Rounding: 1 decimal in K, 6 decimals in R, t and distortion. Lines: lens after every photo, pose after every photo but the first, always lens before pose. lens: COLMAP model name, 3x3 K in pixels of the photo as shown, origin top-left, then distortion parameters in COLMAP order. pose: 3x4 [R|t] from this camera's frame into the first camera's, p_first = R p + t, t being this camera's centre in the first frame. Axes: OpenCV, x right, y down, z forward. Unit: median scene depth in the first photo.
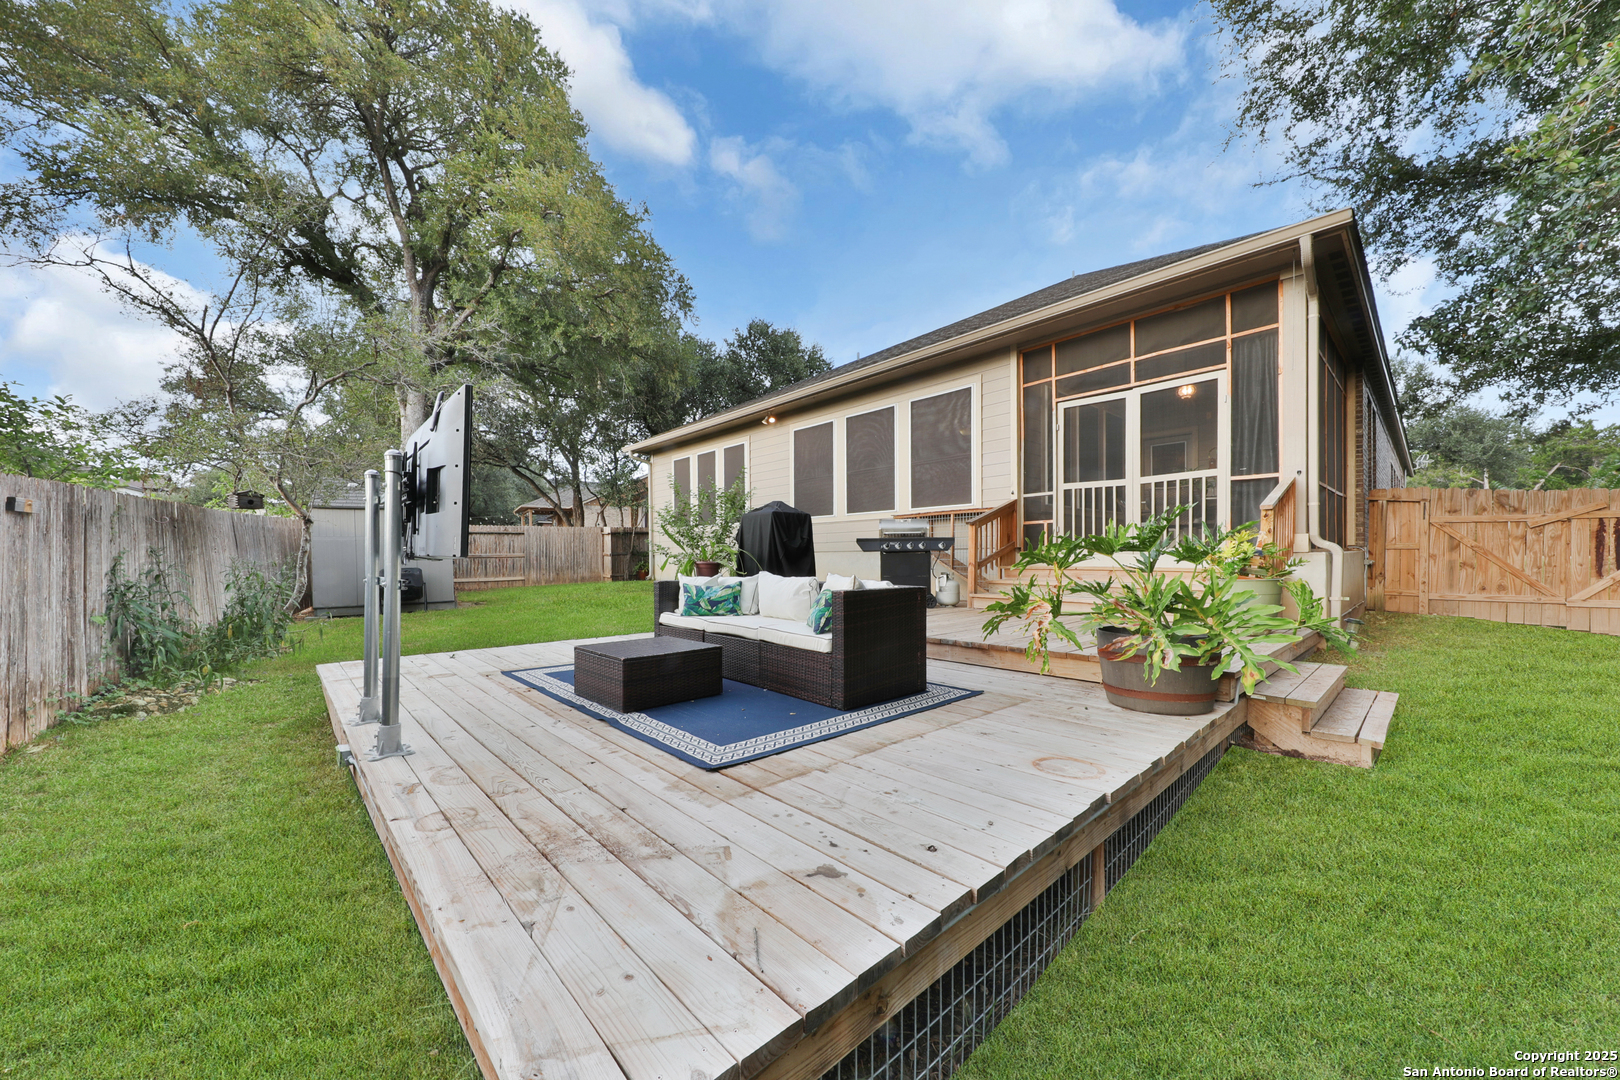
lens RADIAL K [[580.2, 0, 806.4], [0, 580.2, 552.9], [0, 0, 1]] dist [0.007237, 0.000138]
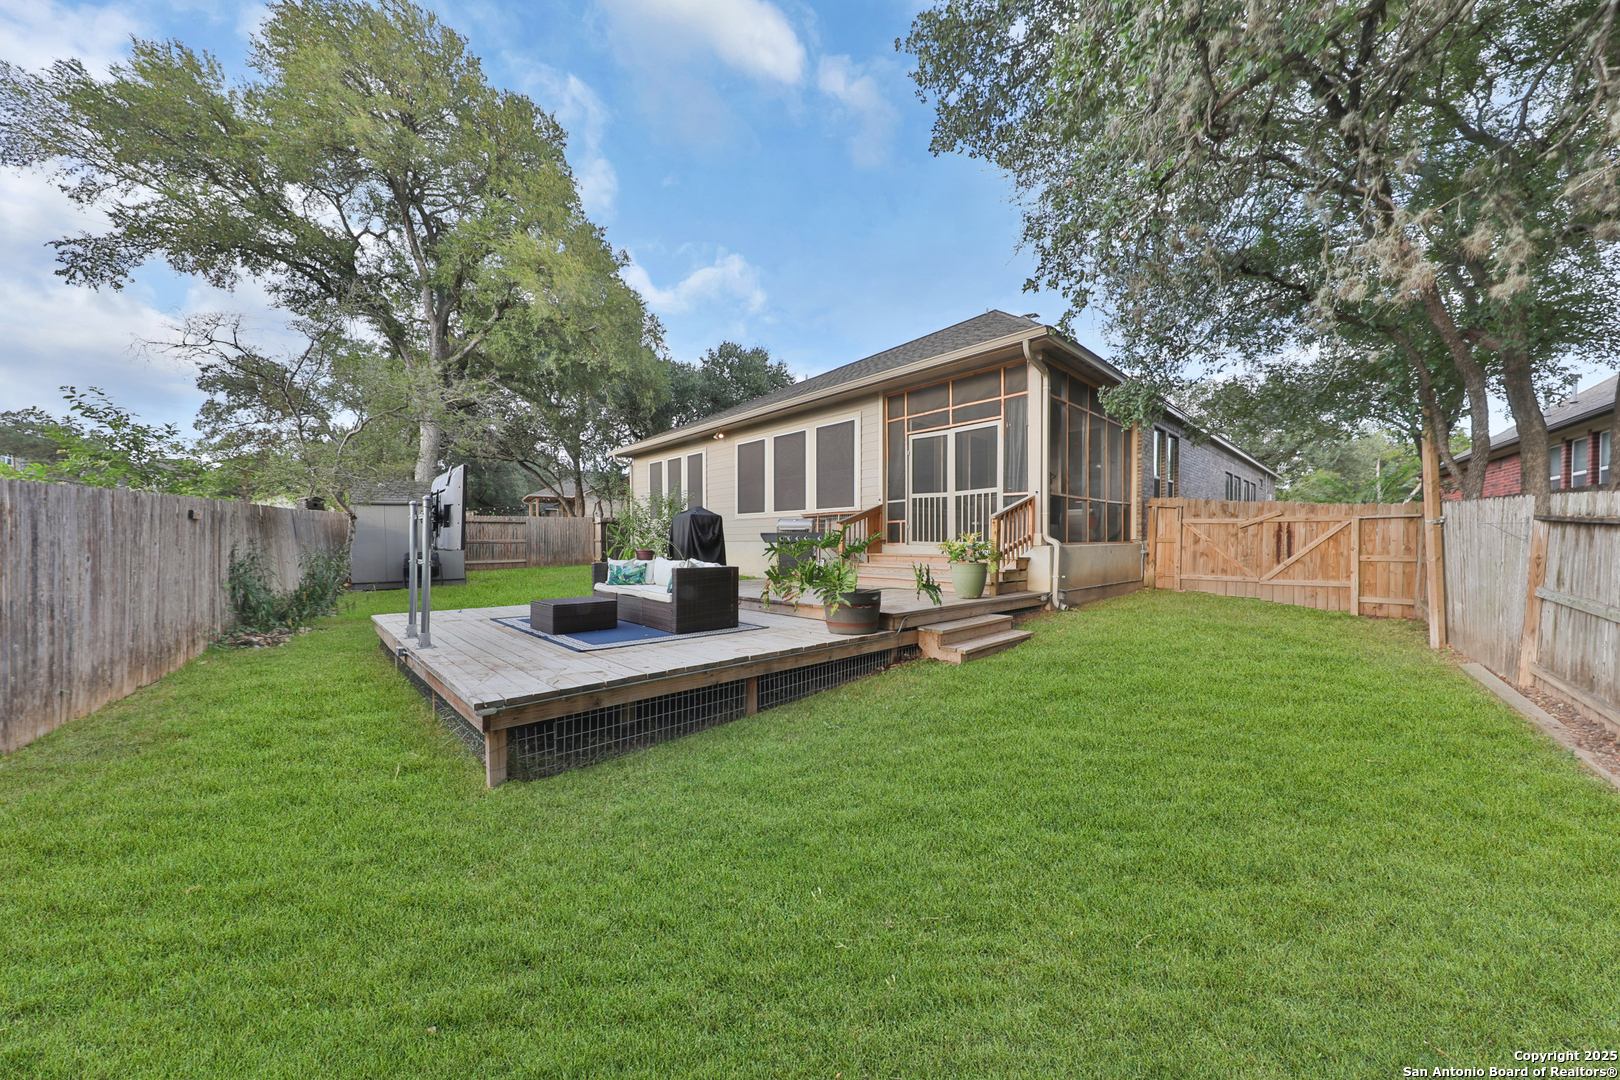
lens RADIAL K [[541.7, 0, 812.0], [0, 541.7, 543.3], [0, 0, 1]] dist [0.010329, -0.001441]
pose [[0.999788, 0.005885, 0.019711, 0.173983], [-0.006067, 0.999939, 0.009184, -0.011987], [-0.019656, -0.009302, 0.999764, -0.270485]]
